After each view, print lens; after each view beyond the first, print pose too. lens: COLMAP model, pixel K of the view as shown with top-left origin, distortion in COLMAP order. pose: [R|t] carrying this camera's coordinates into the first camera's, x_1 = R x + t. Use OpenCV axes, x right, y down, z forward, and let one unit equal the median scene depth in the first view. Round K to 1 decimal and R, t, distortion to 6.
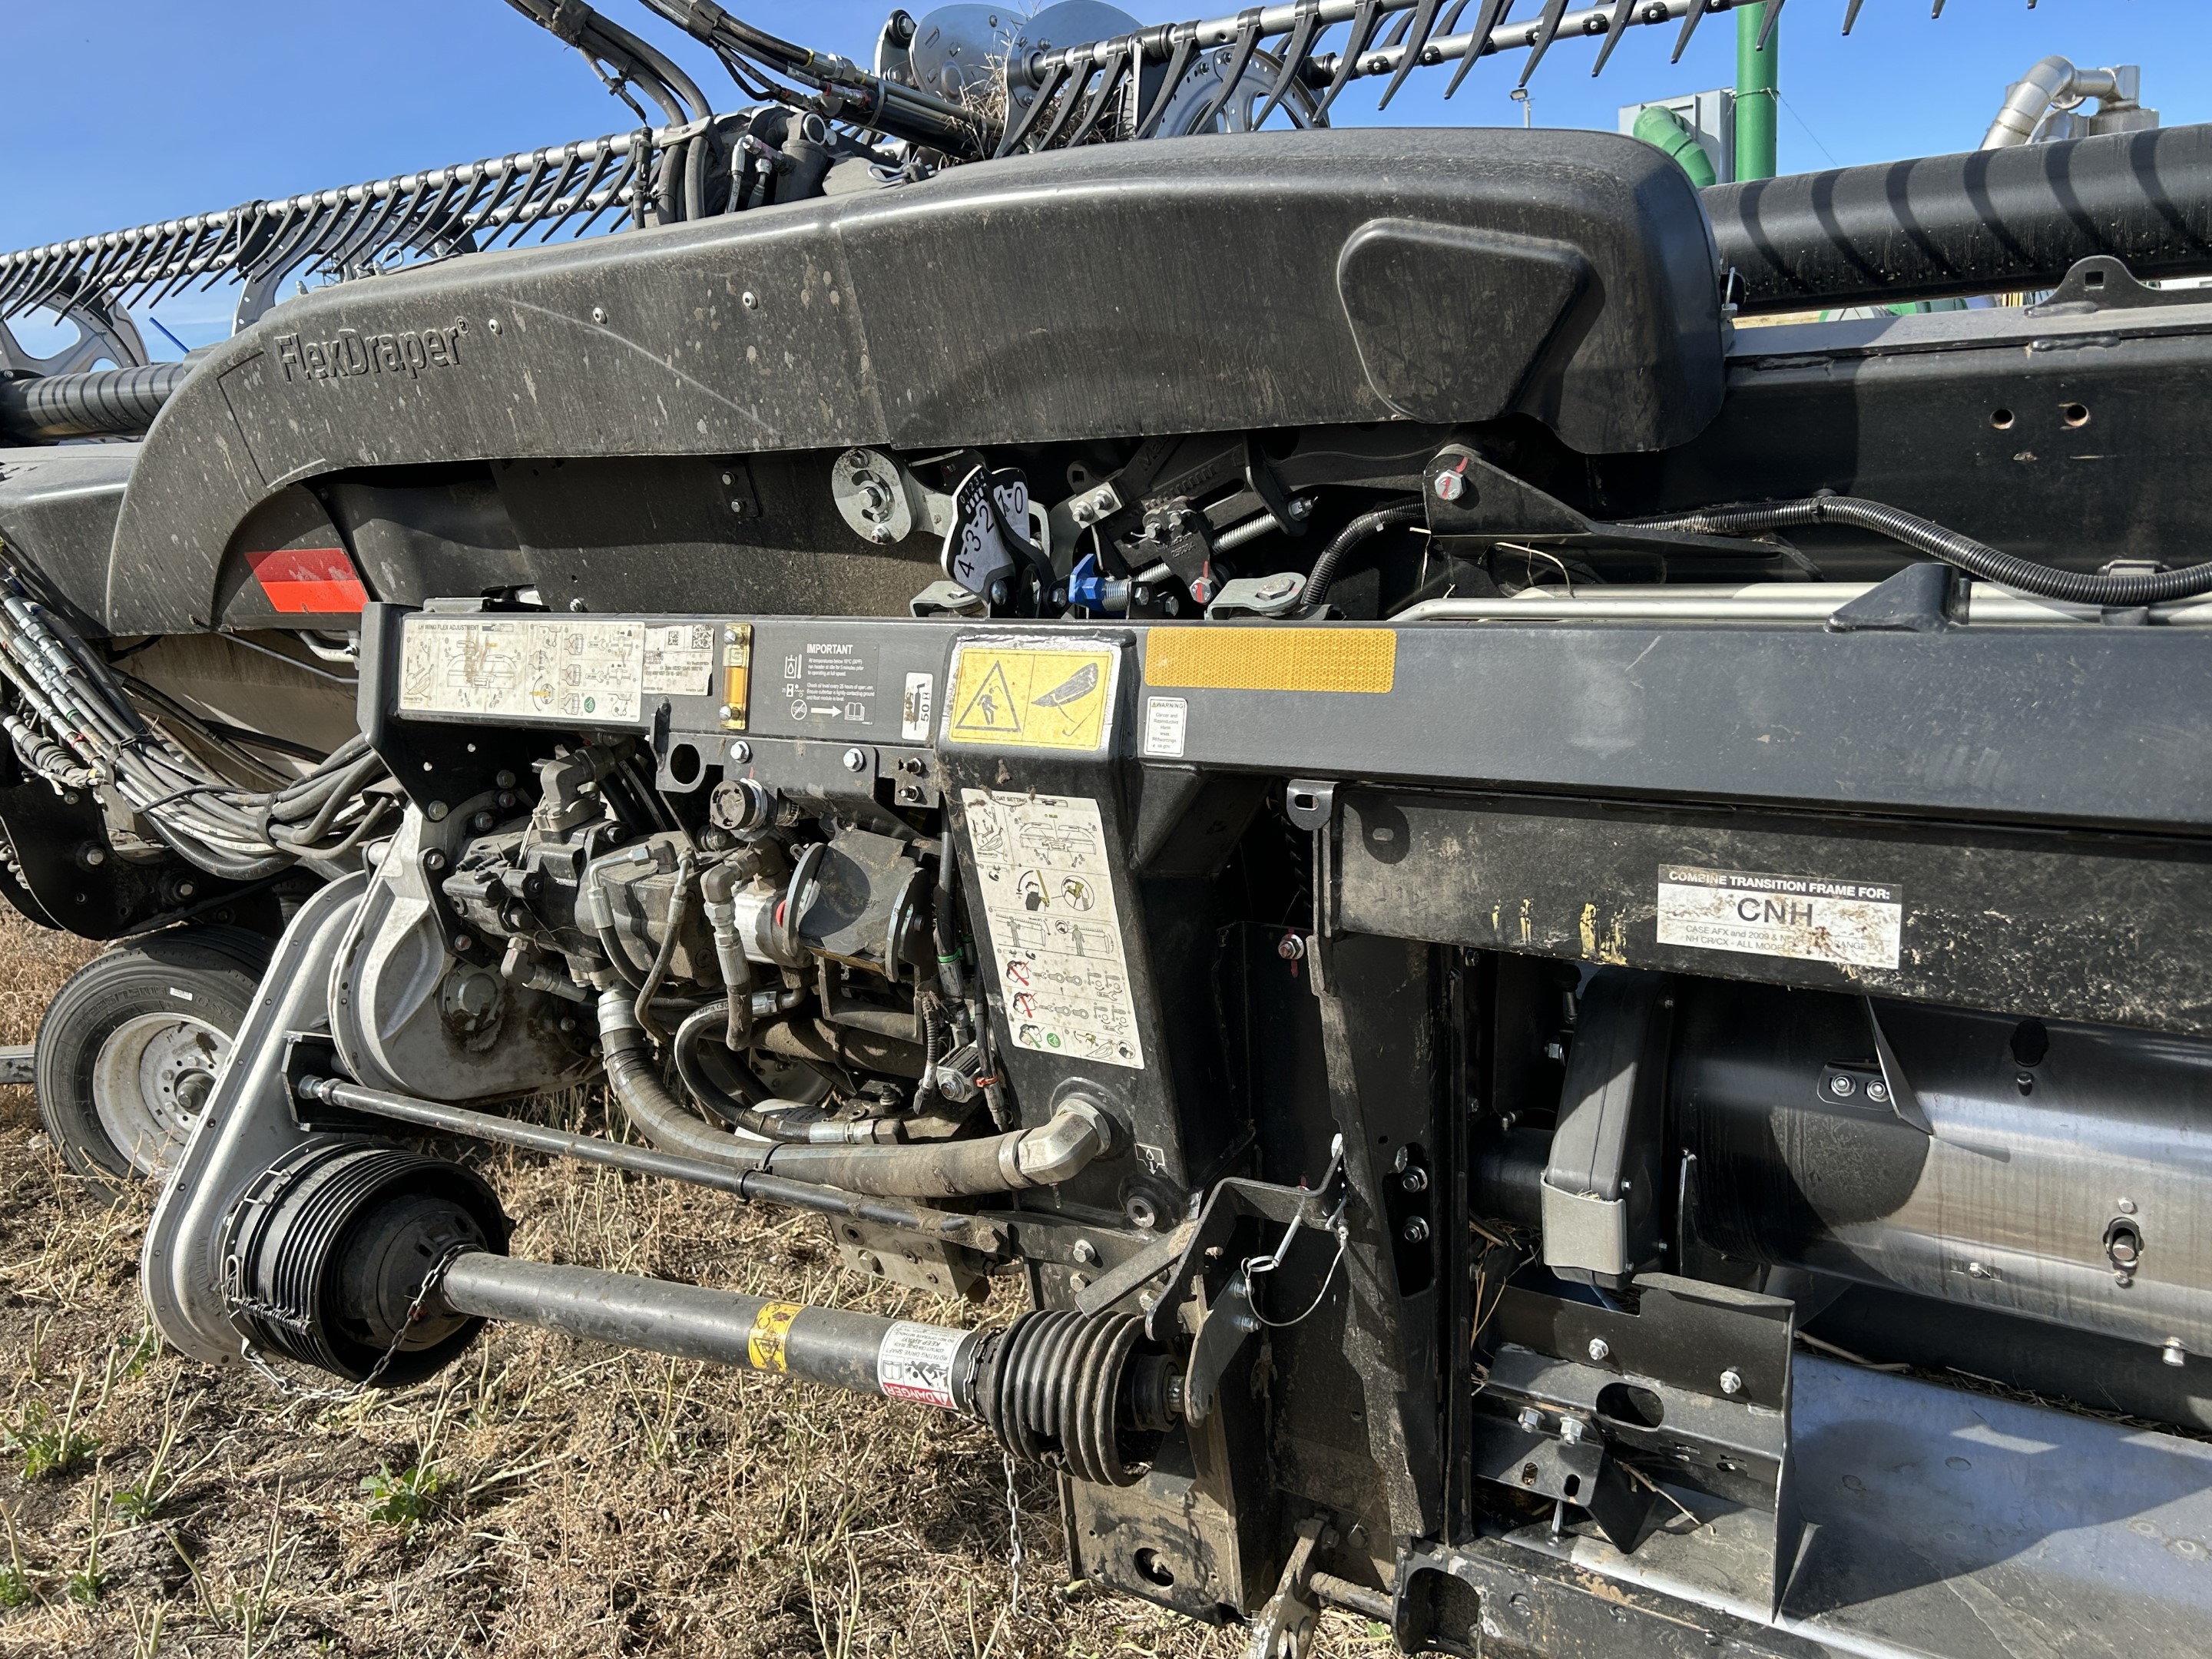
lens RADIAL K [[1685.9, 0, 1102.8], [0, 1685.9, 831.3], [0, 0, 1]] dist [0.008889, -0.016436]
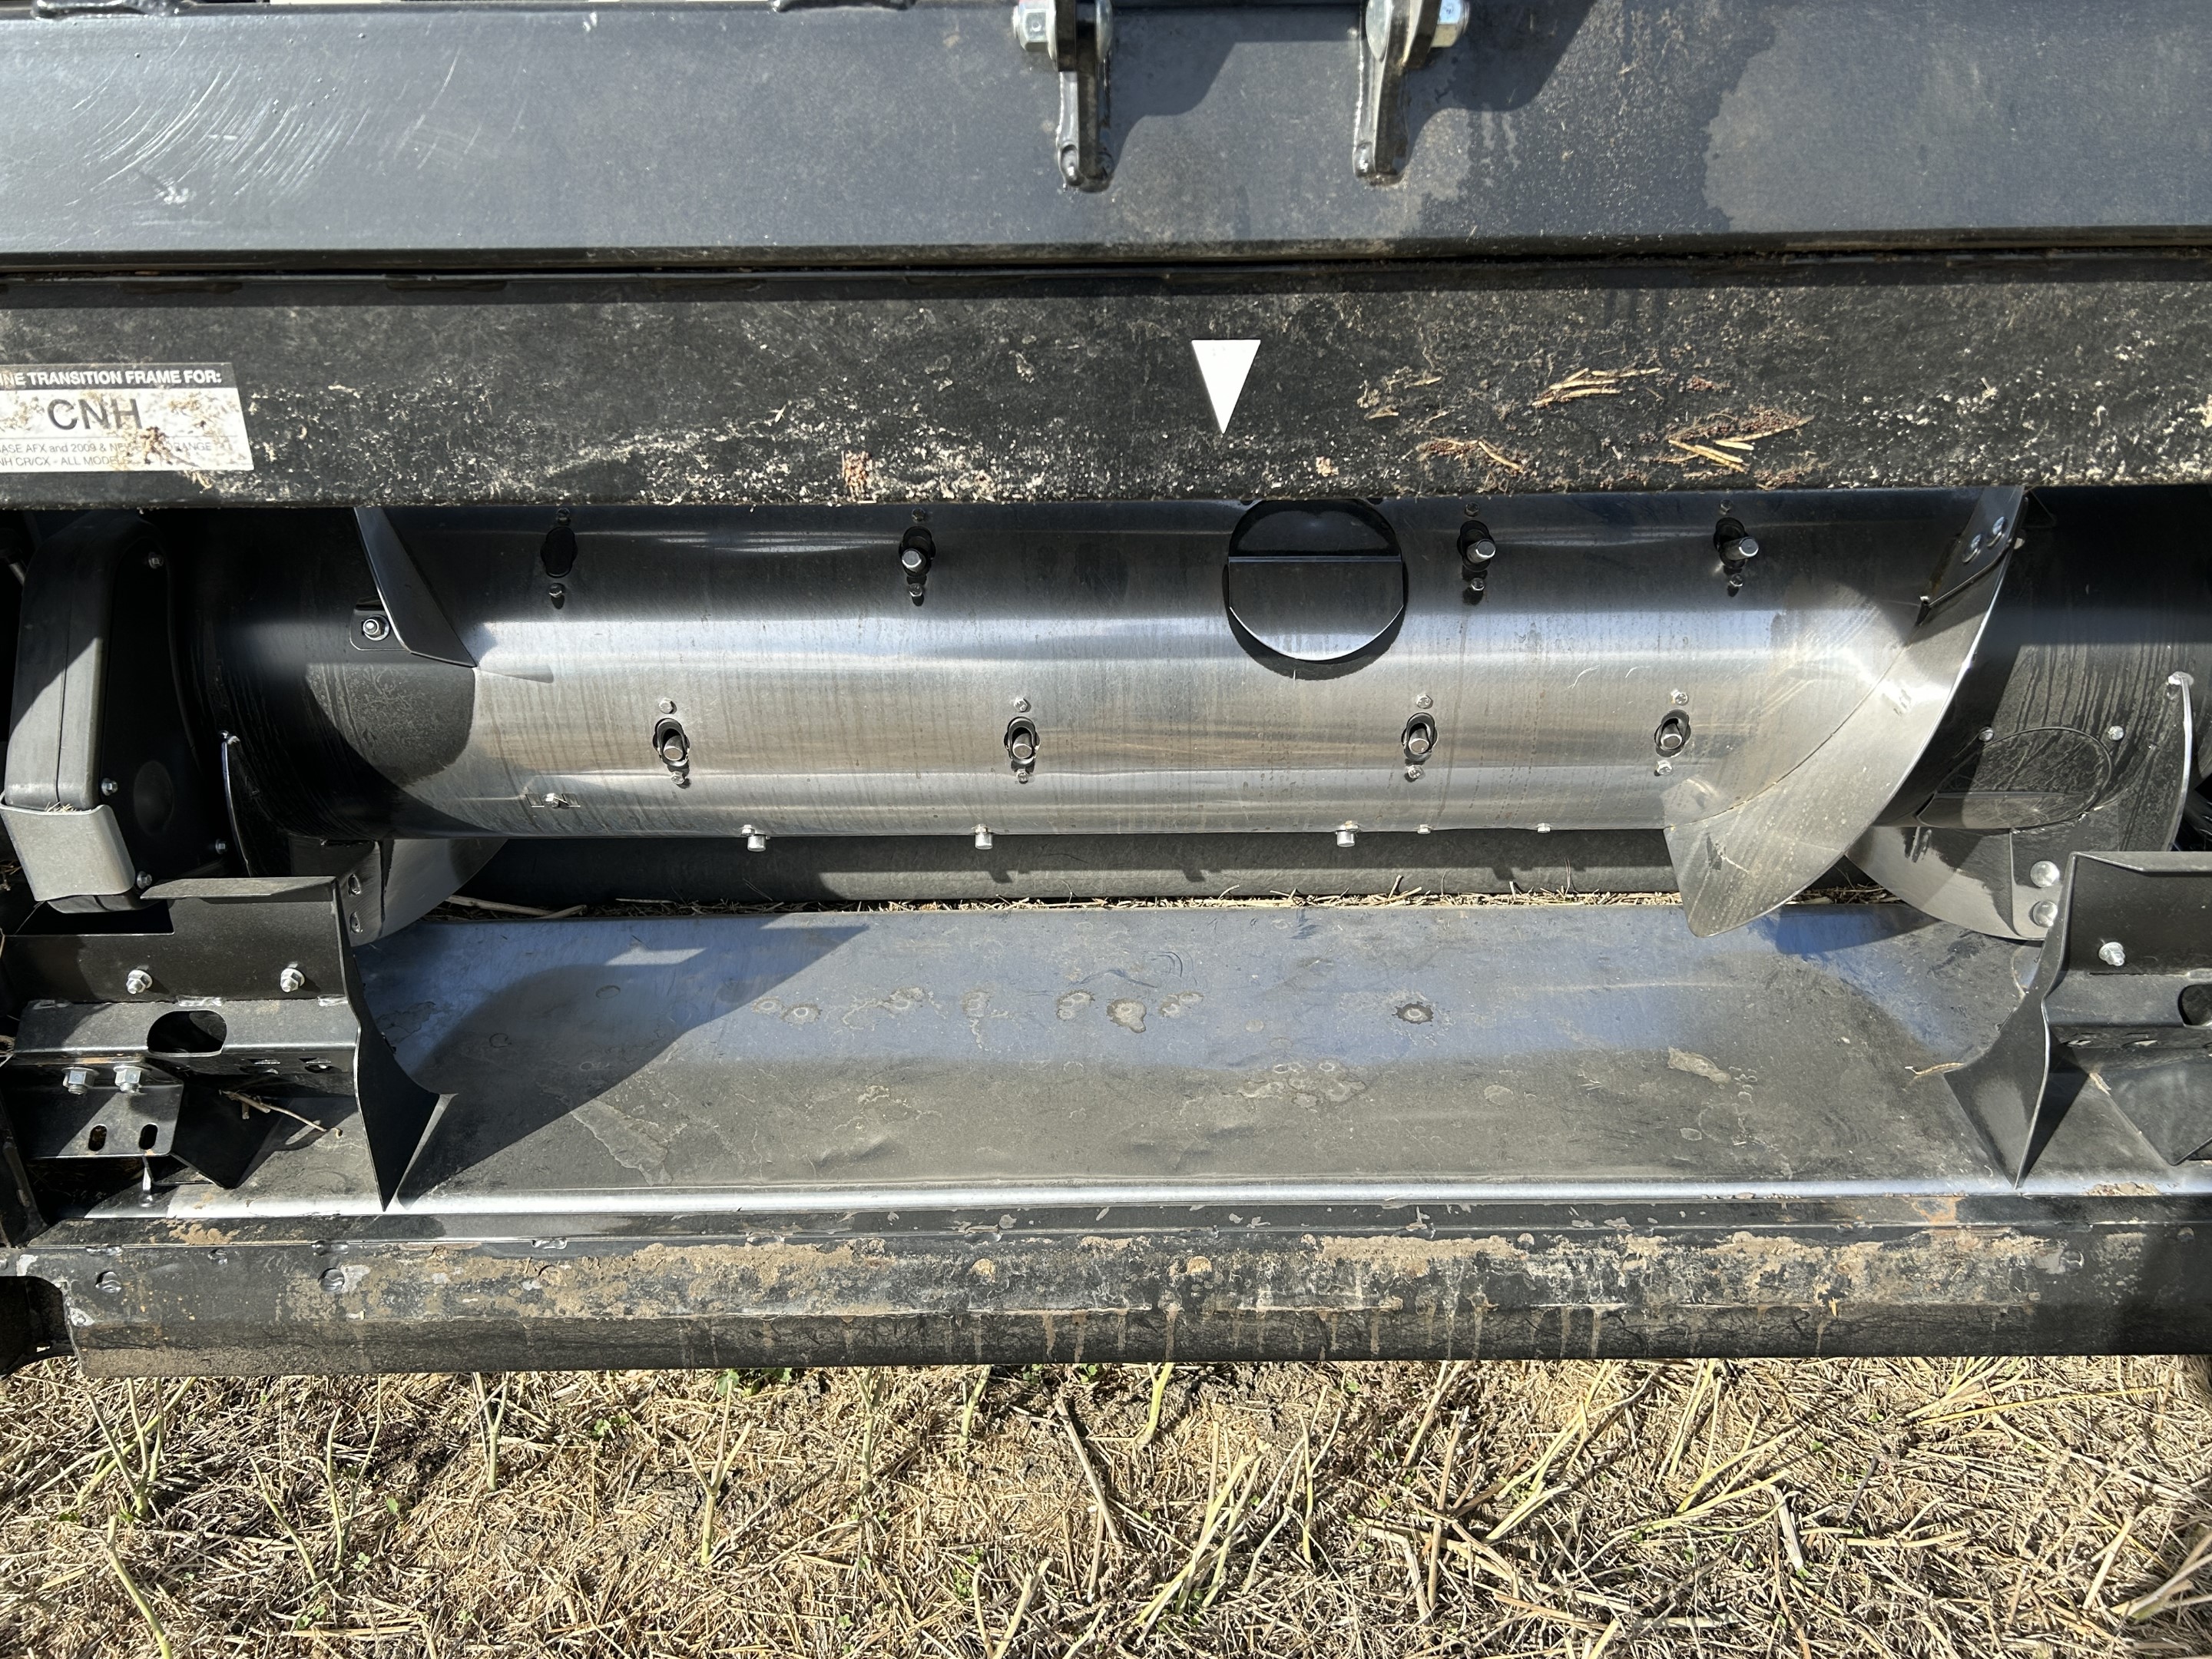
lens RADIAL K [[1685.9, 0, 1111.4], [0, 1685.9, 832.0], [0, 0, 1]] dist [0.008889, -0.016436]
pose [[0.817778, -0.214117, 0.534221, 0.270418], [0.083056, 0.962409, 0.258594, 0.059359], [-0.569509, -0.167102, 0.804821, 0.055420]]
